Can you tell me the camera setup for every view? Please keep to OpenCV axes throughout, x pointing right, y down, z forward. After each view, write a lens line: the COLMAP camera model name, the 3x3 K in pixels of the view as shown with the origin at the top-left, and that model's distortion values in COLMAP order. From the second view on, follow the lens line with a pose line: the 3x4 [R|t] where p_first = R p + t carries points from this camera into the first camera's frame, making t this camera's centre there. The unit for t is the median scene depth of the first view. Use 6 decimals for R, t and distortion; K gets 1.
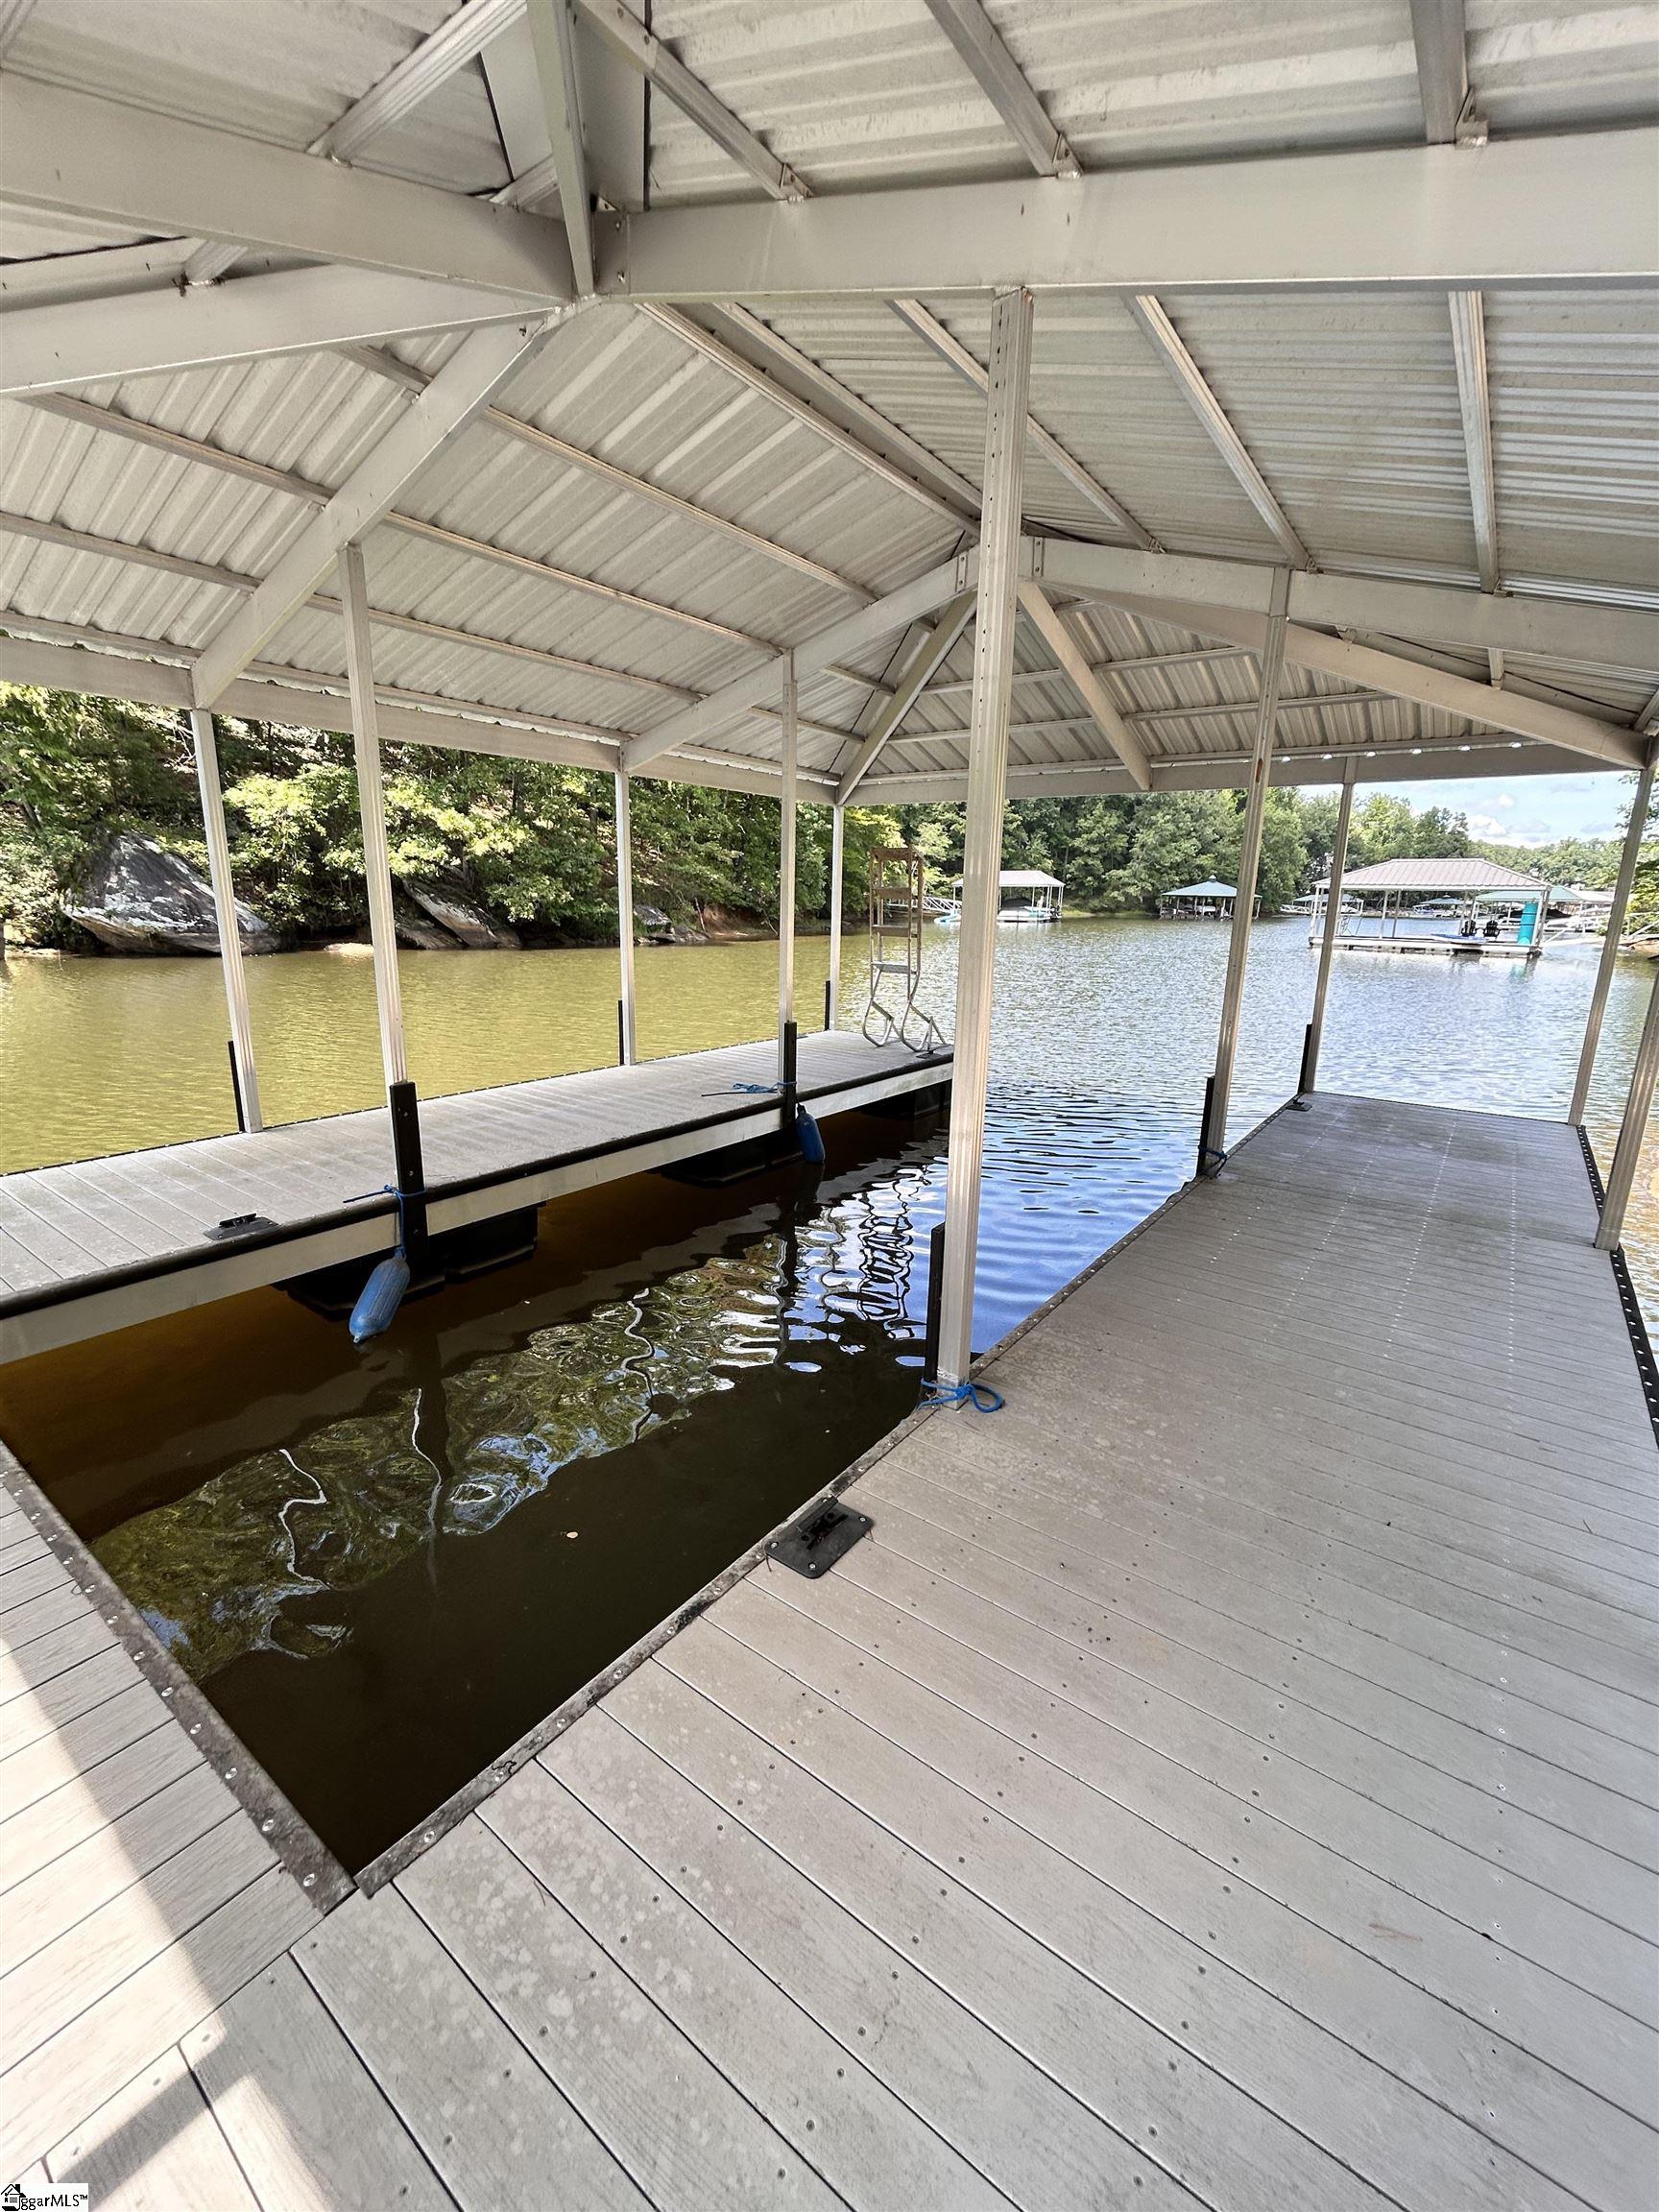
lens RADIAL K [[902.1, 0, 837.1], [0, 902.1, 1102.6], [0, 0, 1]] dist [-0.003729, 0.001138]
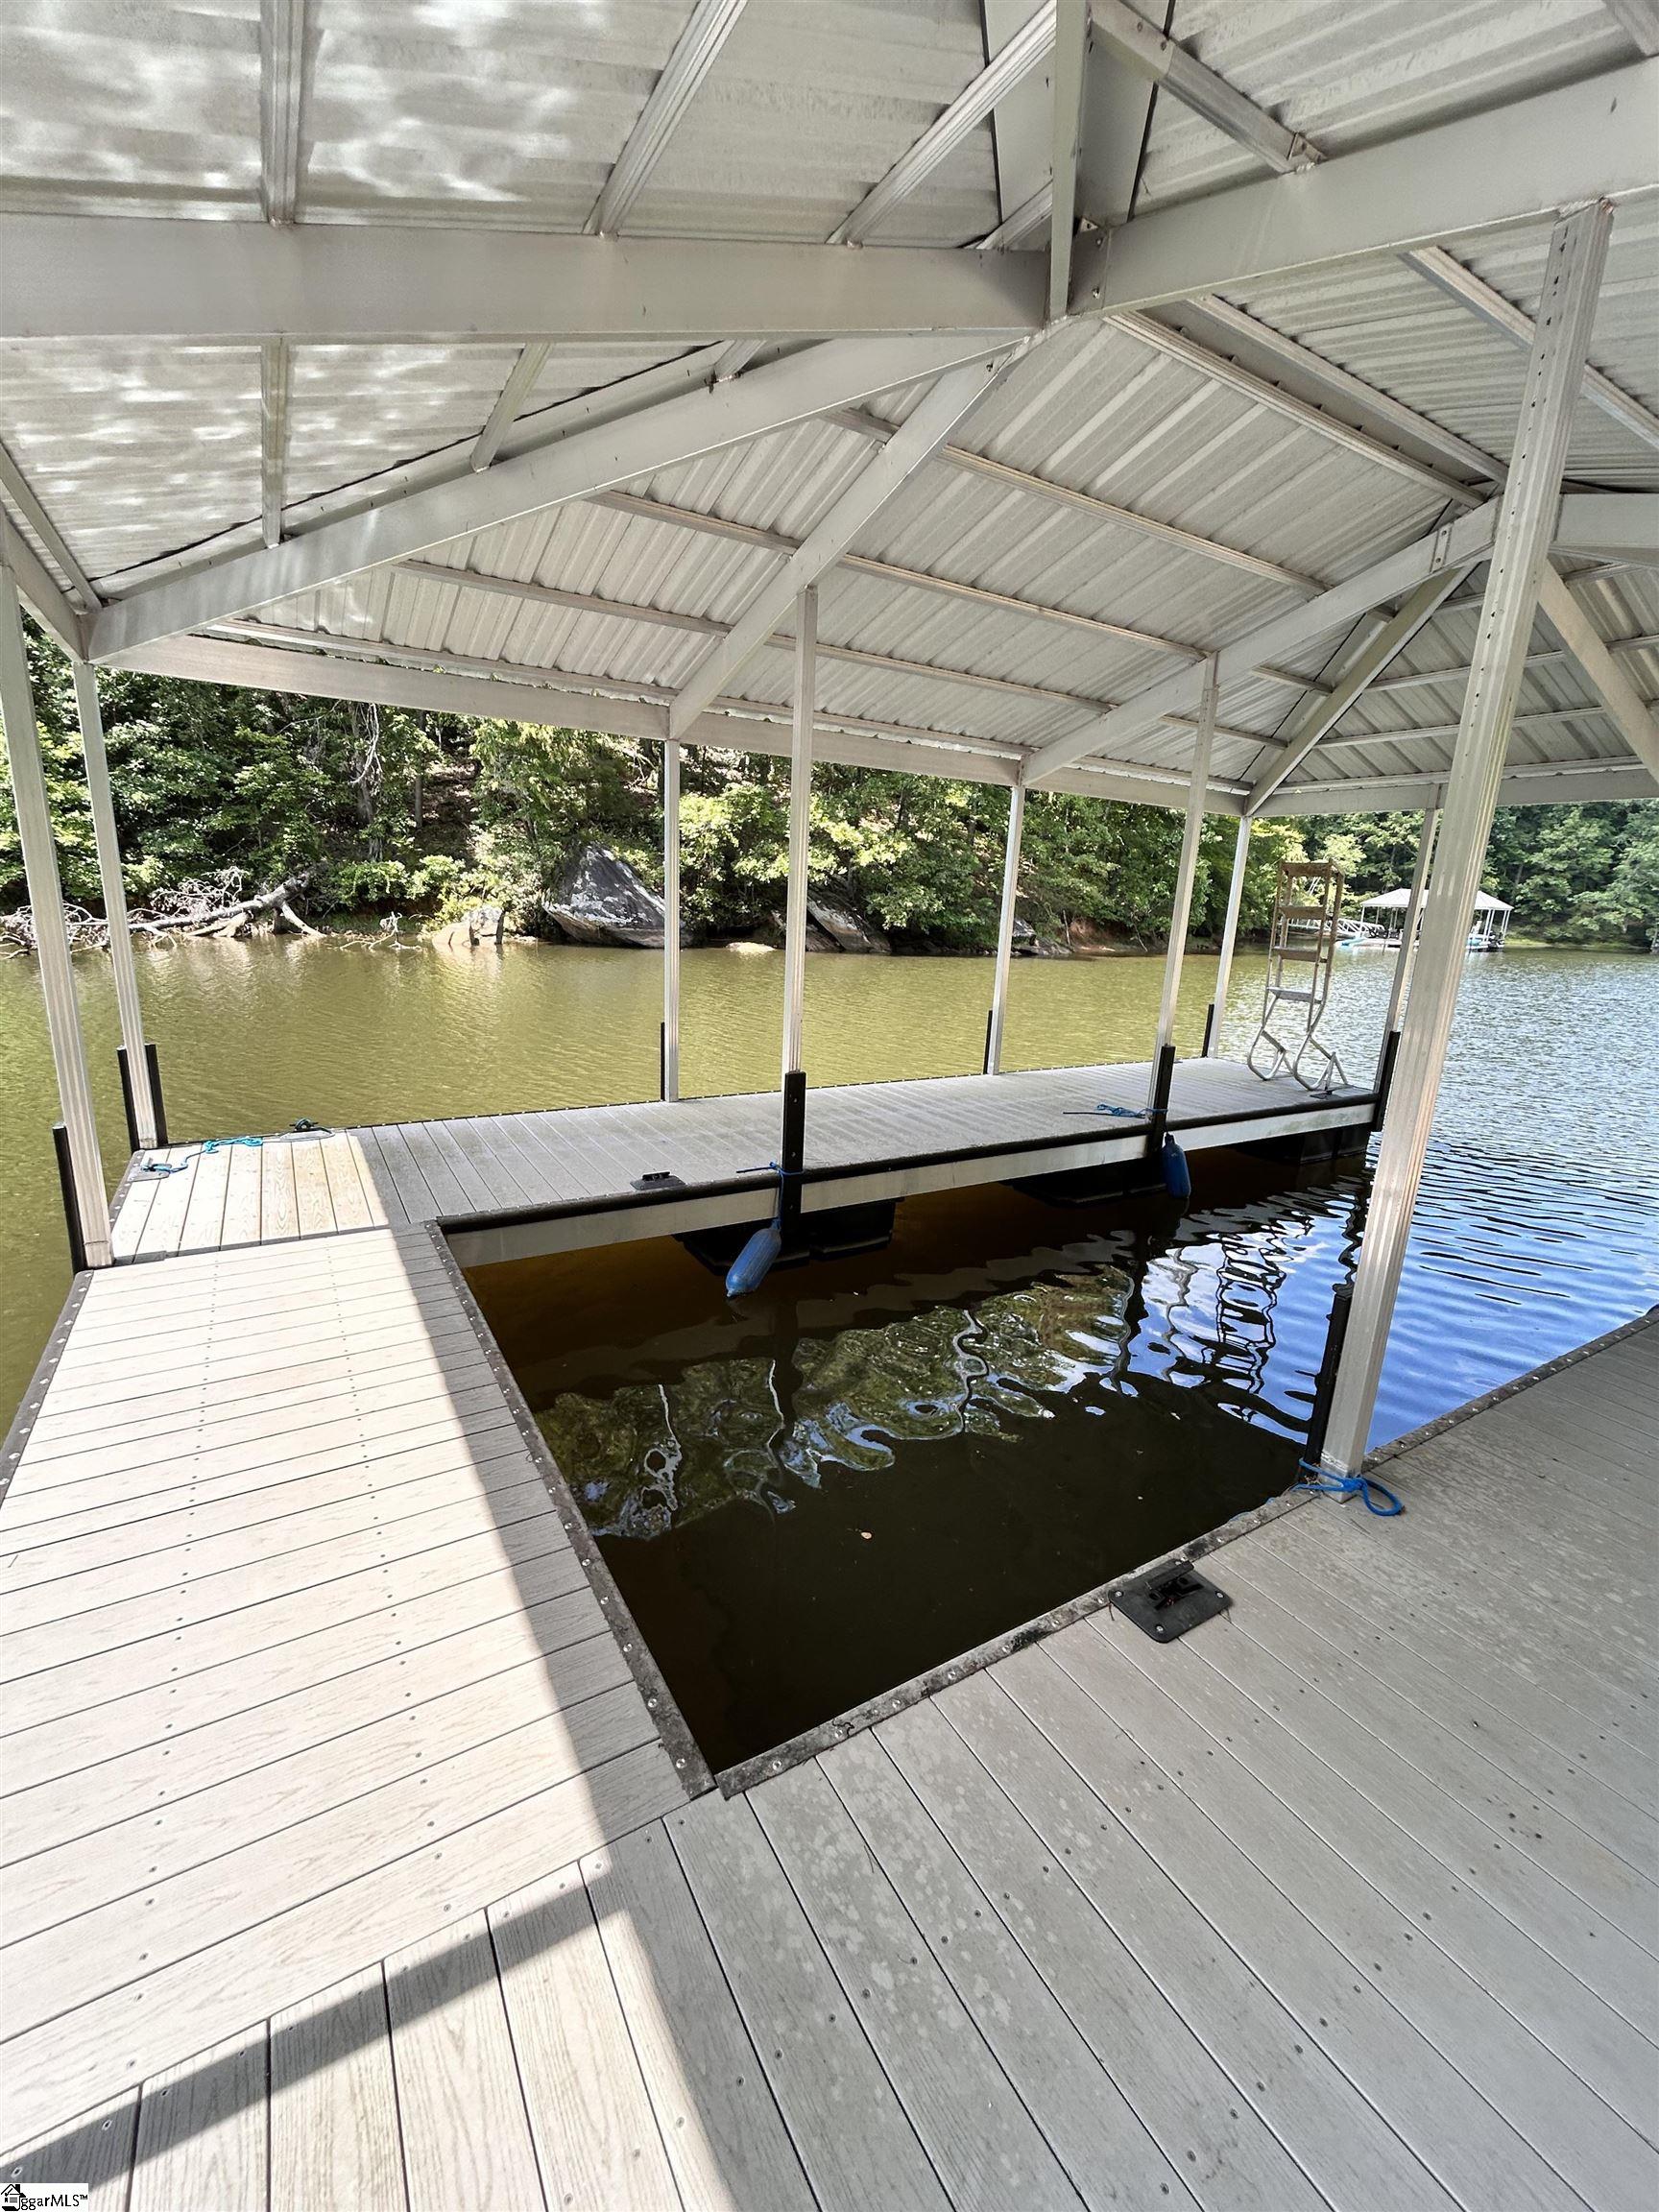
lens RADIAL K [[902.1, 0, 835.7], [0, 902.1, 1102.9], [0, 0, 1]] dist [-0.003729, 0.001138]
pose [[0.923687, 0.107073, -0.367883, -0.025499], [-0.111513, 0.993720, 0.009234, 0.000263], [0.366561, 0.032495, 0.929826, -0.004615]]
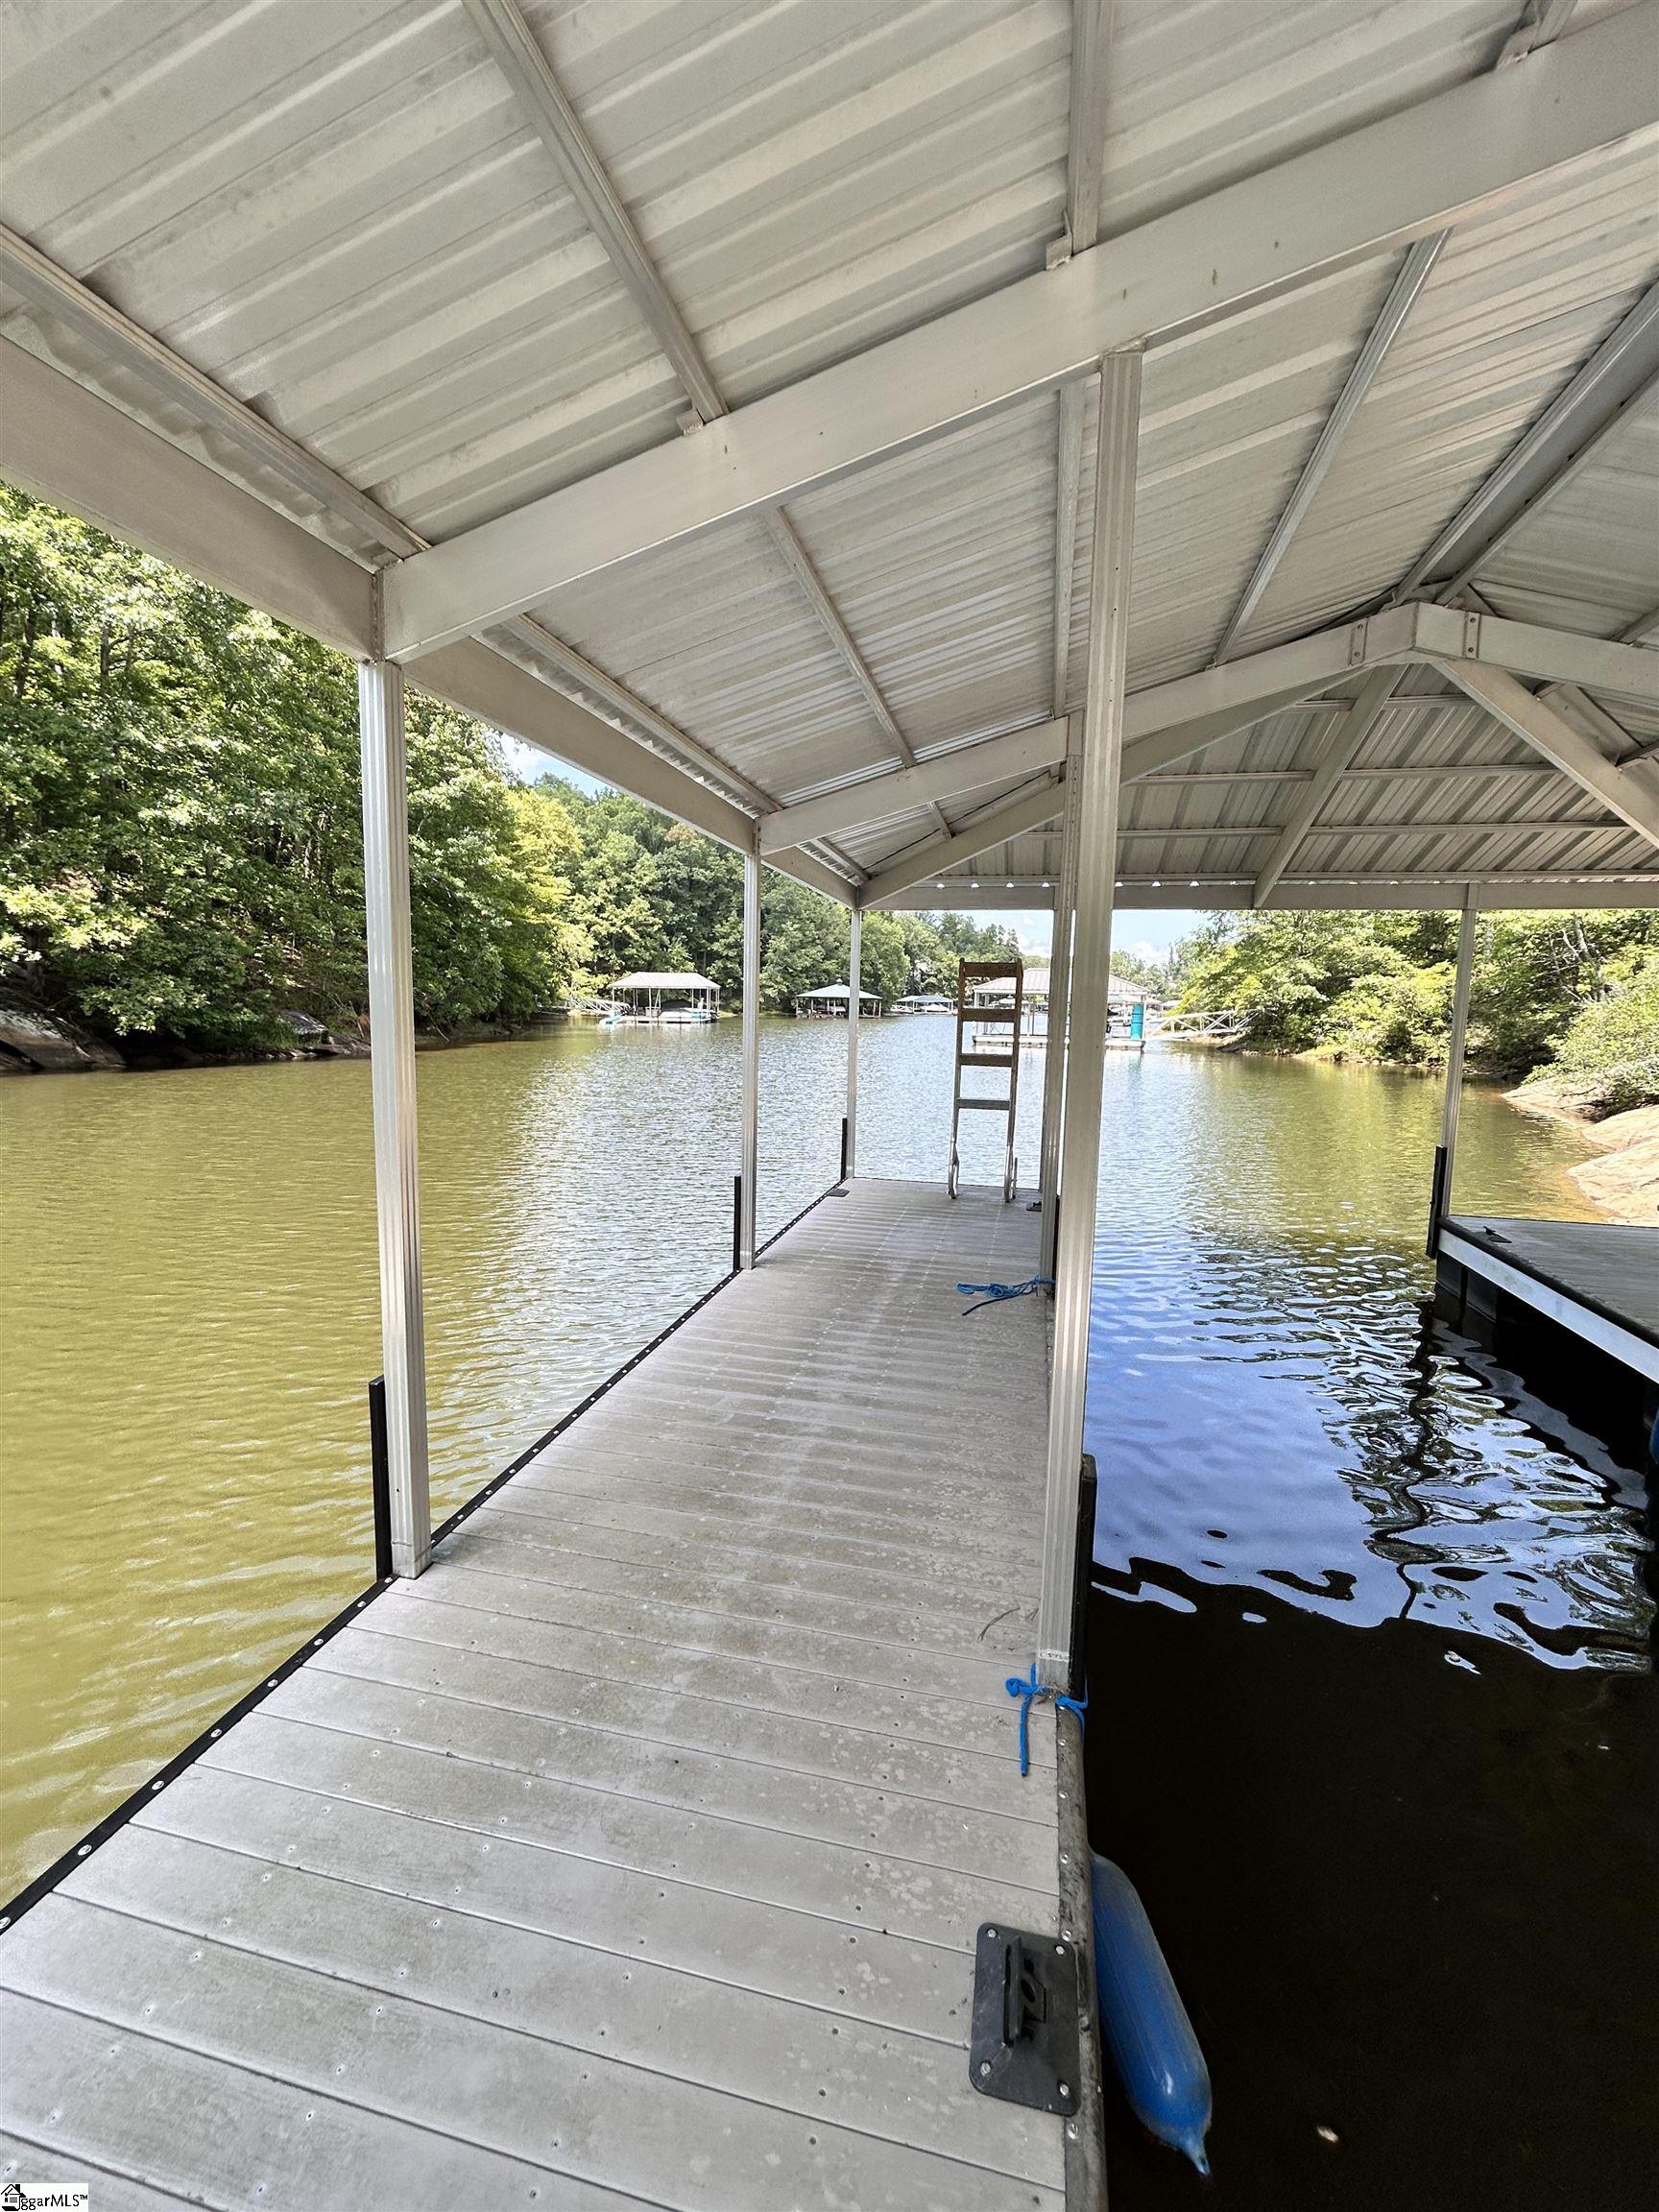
lens RADIAL K [[902.1, 0, 828.7], [0, 902.1, 1105.1], [0, 0, 1]] dist [-0.003729, 0.001138]
pose [[0.919944, -0.044791, 0.389483, -0.911177], [0.085244, 0.992537, -0.087200, -0.209518], [-0.382670, 0.113420, 0.916897, 0.705497]]
